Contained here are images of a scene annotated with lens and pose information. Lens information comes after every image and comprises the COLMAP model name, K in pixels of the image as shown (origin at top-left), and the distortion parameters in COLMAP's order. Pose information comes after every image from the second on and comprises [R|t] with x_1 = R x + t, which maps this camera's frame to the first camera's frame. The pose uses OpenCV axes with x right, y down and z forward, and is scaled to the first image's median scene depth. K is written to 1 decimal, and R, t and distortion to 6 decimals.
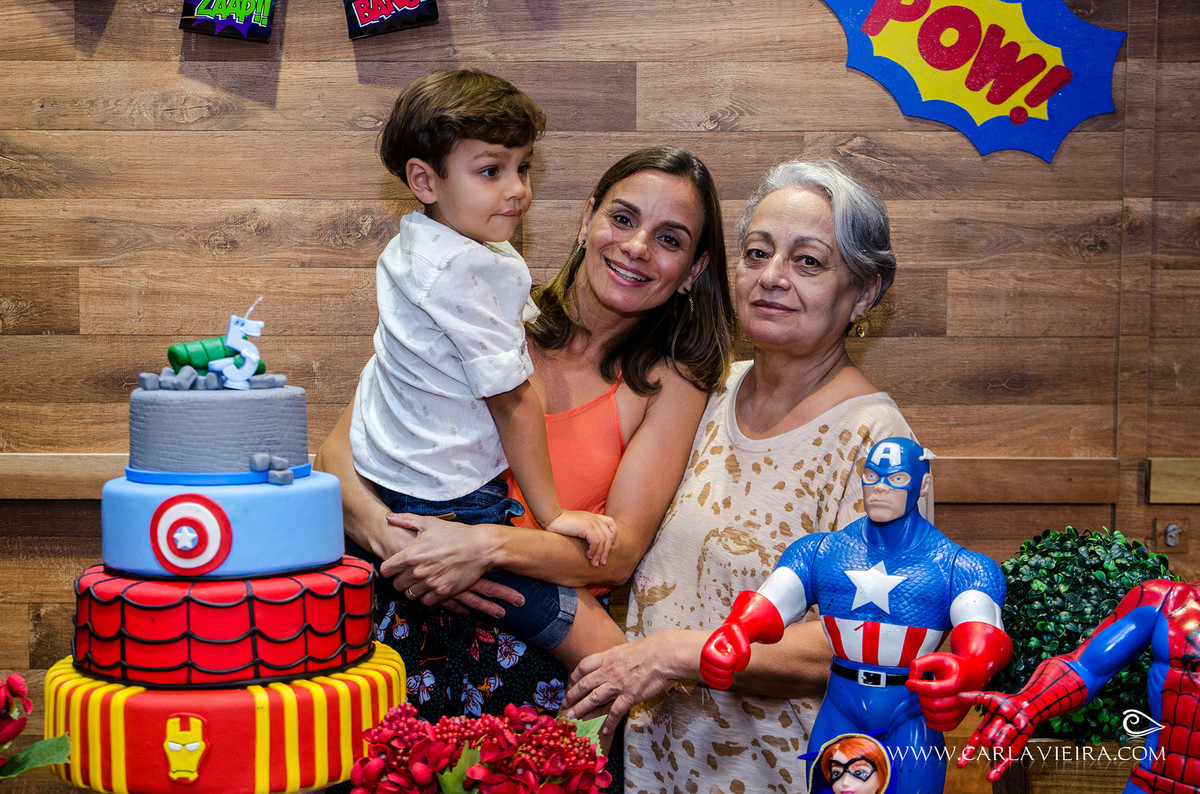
lens RADIAL K [[1730.3, 0, 618.1], [0, 1730.3, 396.1], [0, 0, 1]] dist [0.007560, 0.000000]
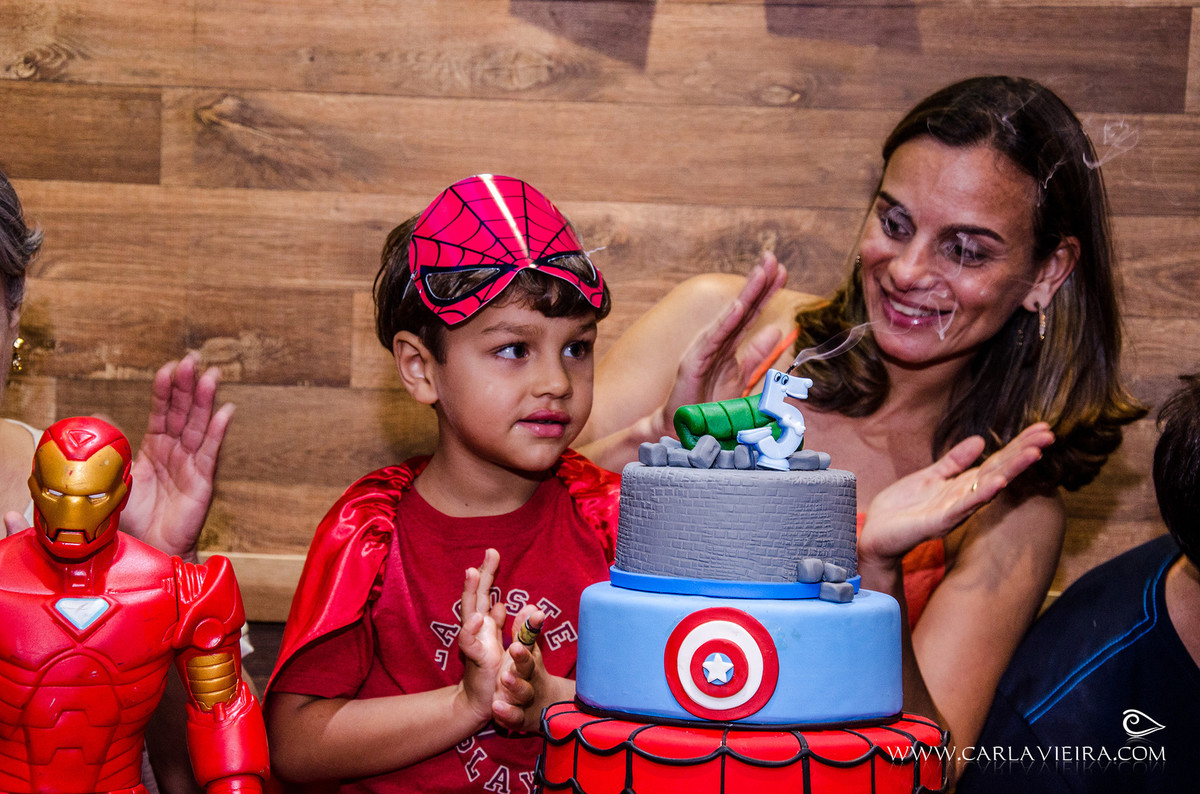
lens RADIAL K [[2757.6, 0, 599.6], [0, 2757.6, 406.7], [0, 0, 1]] dist [0.542667, 0.000000]
pose [[0.994837, 0.037241, -0.094406, -0.106414], [-0.040842, 0.998499, -0.036503, 0.008845], [0.092904, 0.040170, 0.994864, -0.103122]]
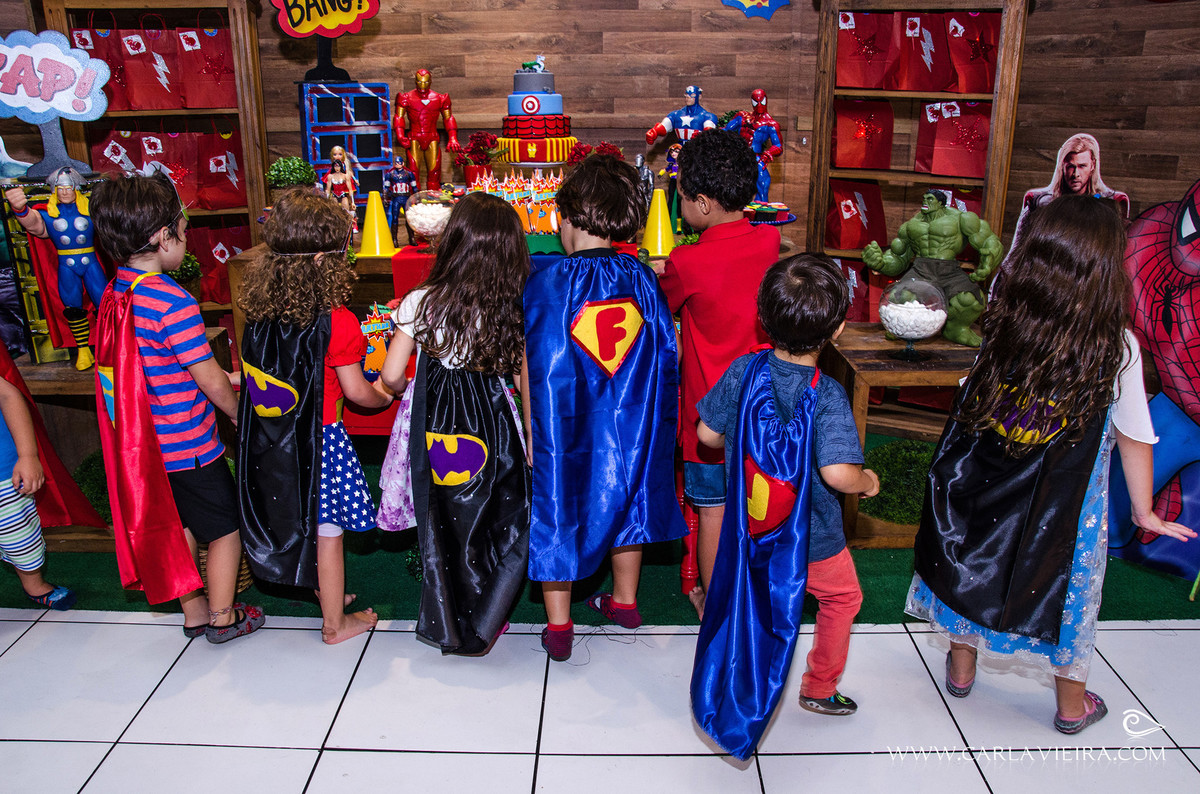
lens RADIAL K [[986.9, 0, 624.0], [0, 986.9, 445.3], [0, 0, 1]] dist [-0.130021, 0.008617]
pose [[0.999616, 0.008864, -0.026248, 0.037278], [-0.001352, 0.961906, 0.273376, 0.133849], [0.027672, -0.273235, 0.961549, -0.913146]]
